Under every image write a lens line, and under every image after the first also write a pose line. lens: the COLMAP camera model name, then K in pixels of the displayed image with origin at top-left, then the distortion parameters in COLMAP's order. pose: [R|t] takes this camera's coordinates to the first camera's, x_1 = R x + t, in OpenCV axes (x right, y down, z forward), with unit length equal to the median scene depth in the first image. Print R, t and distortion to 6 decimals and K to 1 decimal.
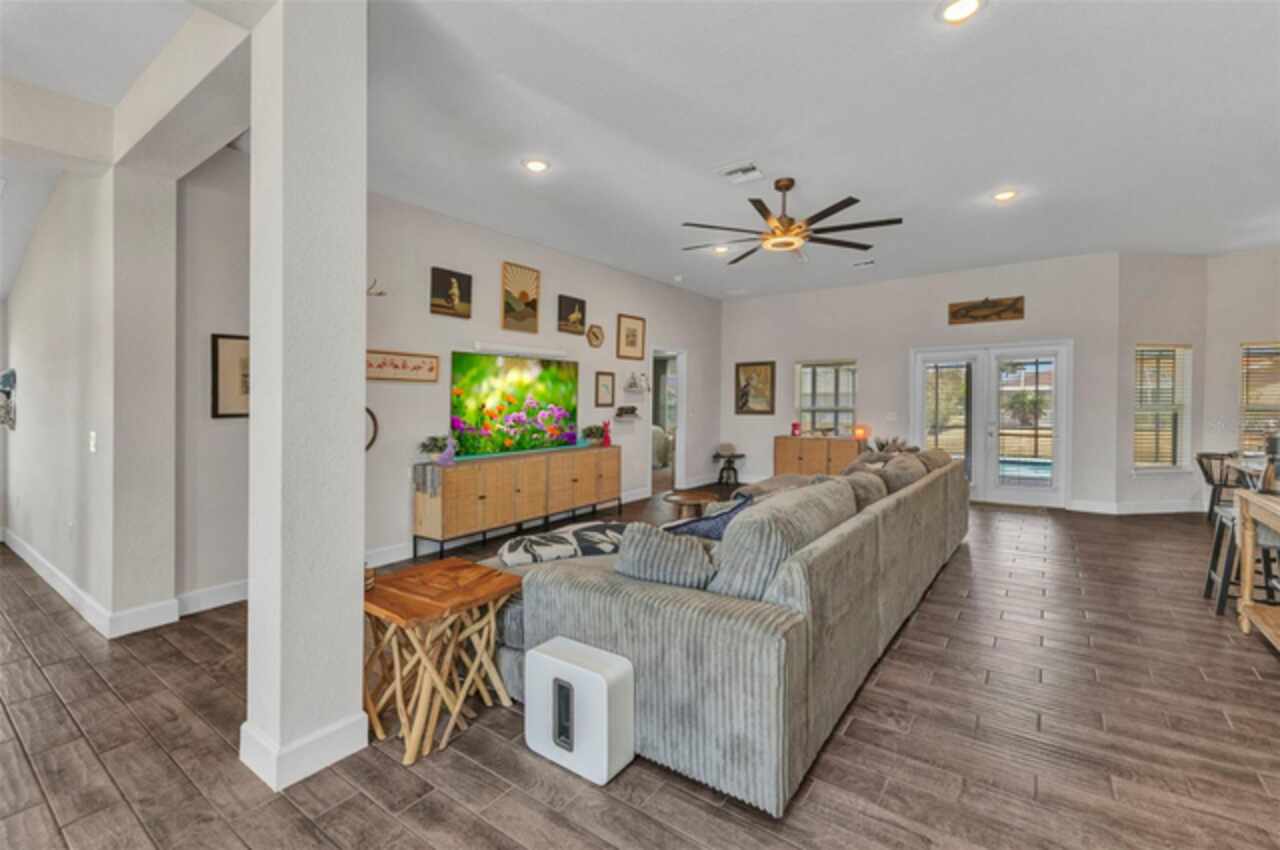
lens RADIAL K [[552.2, 0, 631.7], [0, 552.2, 405.5], [0, 0, 1]] dist [-0.000290, -0.000105]
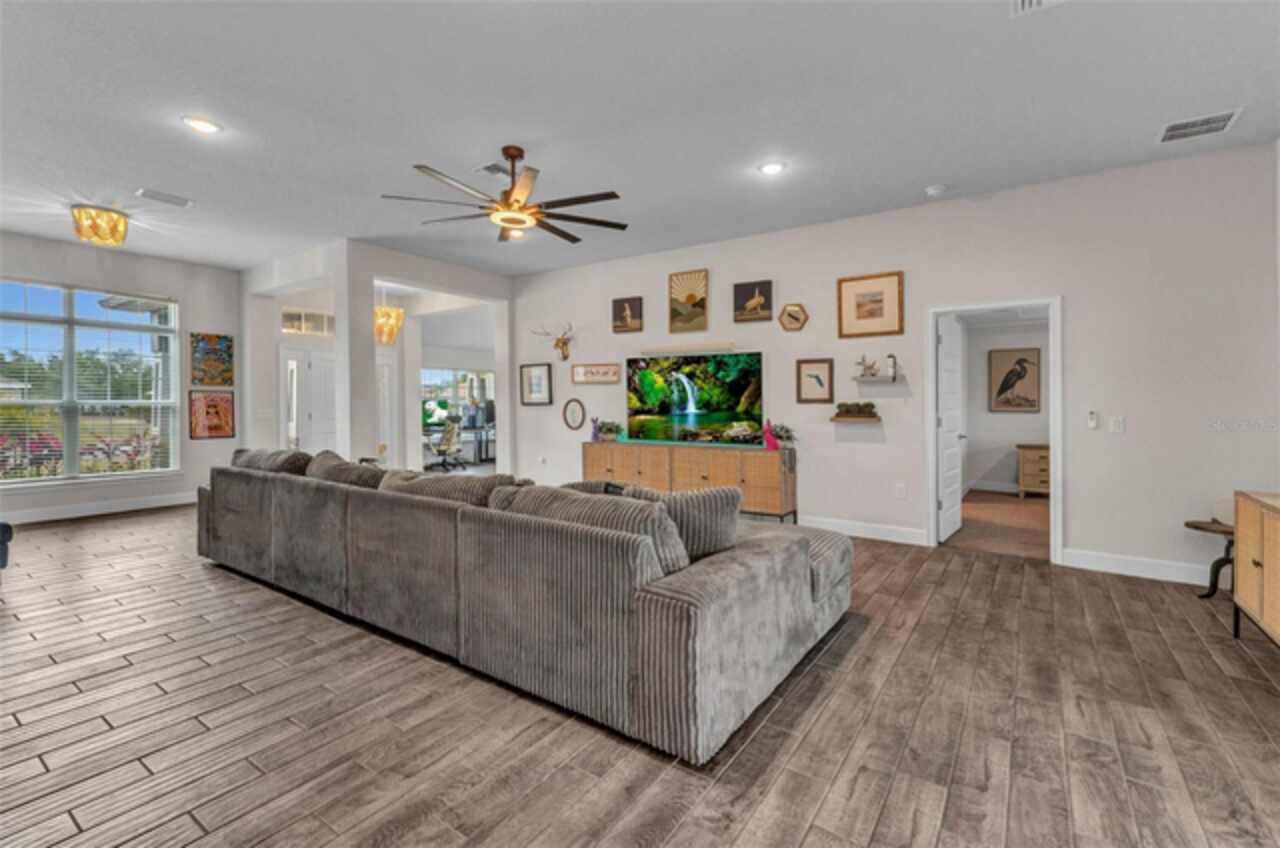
lens RADIAL K [[562.5, 0, 662.4], [0, 562.5, 401.1], [0, 0, 1]] dist [0.000612, -0.000020]
pose [[0.050842, 0.005461, -0.998692, 1.064988], [-0.006691, 0.999964, 0.005127, -0.004552], [0.998684, 0.006421, 0.050877, 1.059931]]
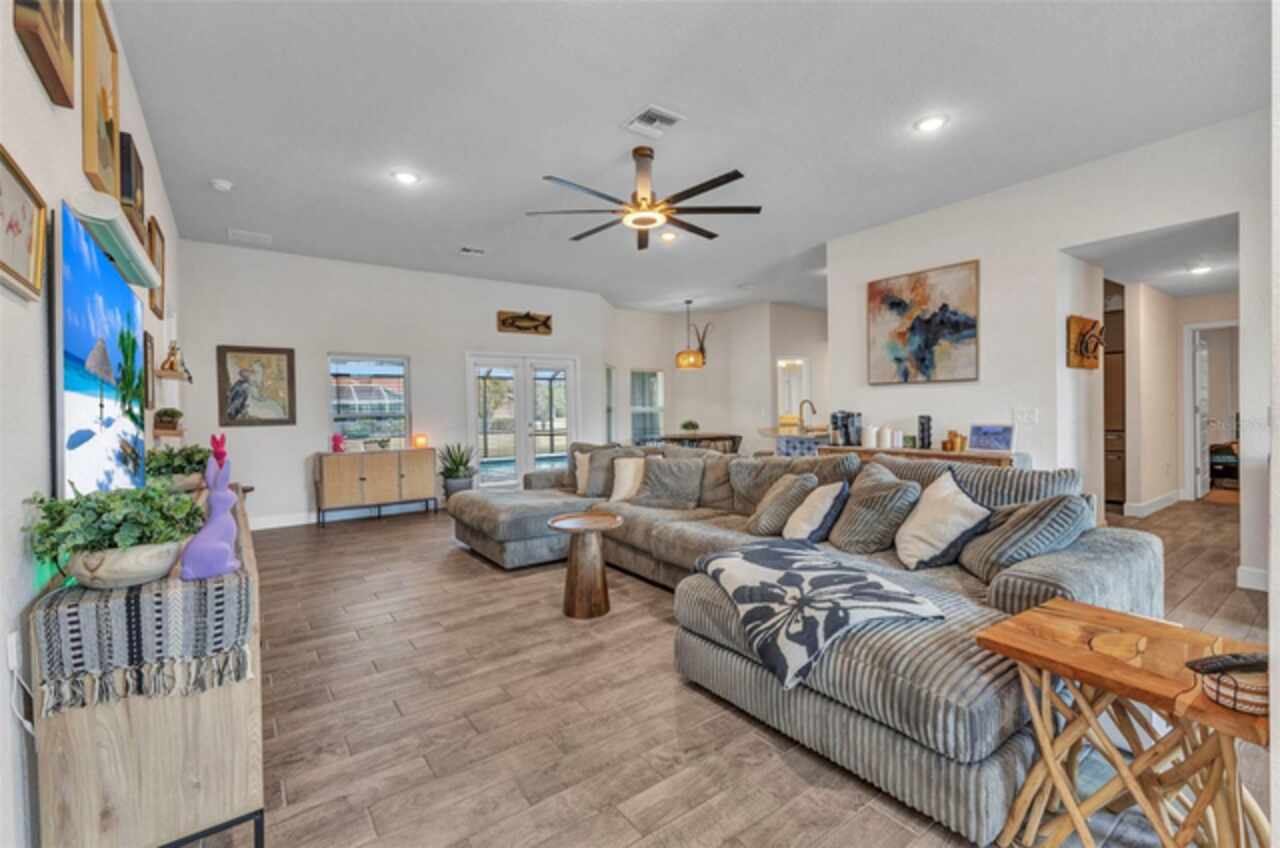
lens RADIAL K [[554.8, 0, 665.2], [0, 554.8, 424.2], [0, 0, 1]] dist [0.002381, 0.000157]
pose [[0.287021, -0.026387, 0.957561, -0.532305], [0.022055, 0.999538, 0.020933, 0.021720], [-0.957670, 0.015111, 0.287470, 0.630997]]
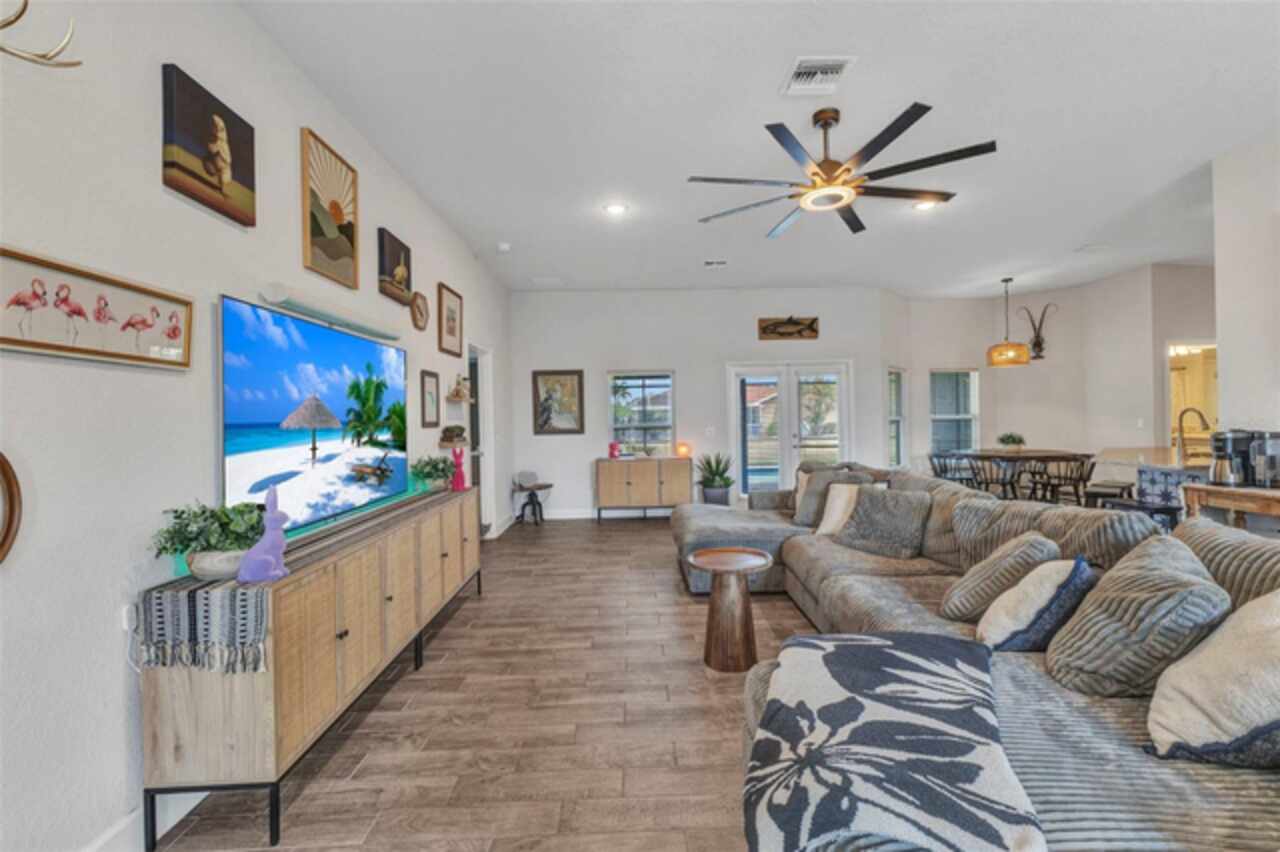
lens RADIAL K [[558.5, 0, 645.8], [0, 558.5, 426.7], [0, 0, 1]] dist [0.018135, -0.006595]
pose [[0.791419, -0.020054, 0.610945, -0.345991], [0.019728, 0.999779, 0.007263, 0.003184], [-0.610956, 0.006305, 0.791640, 0.494936]]
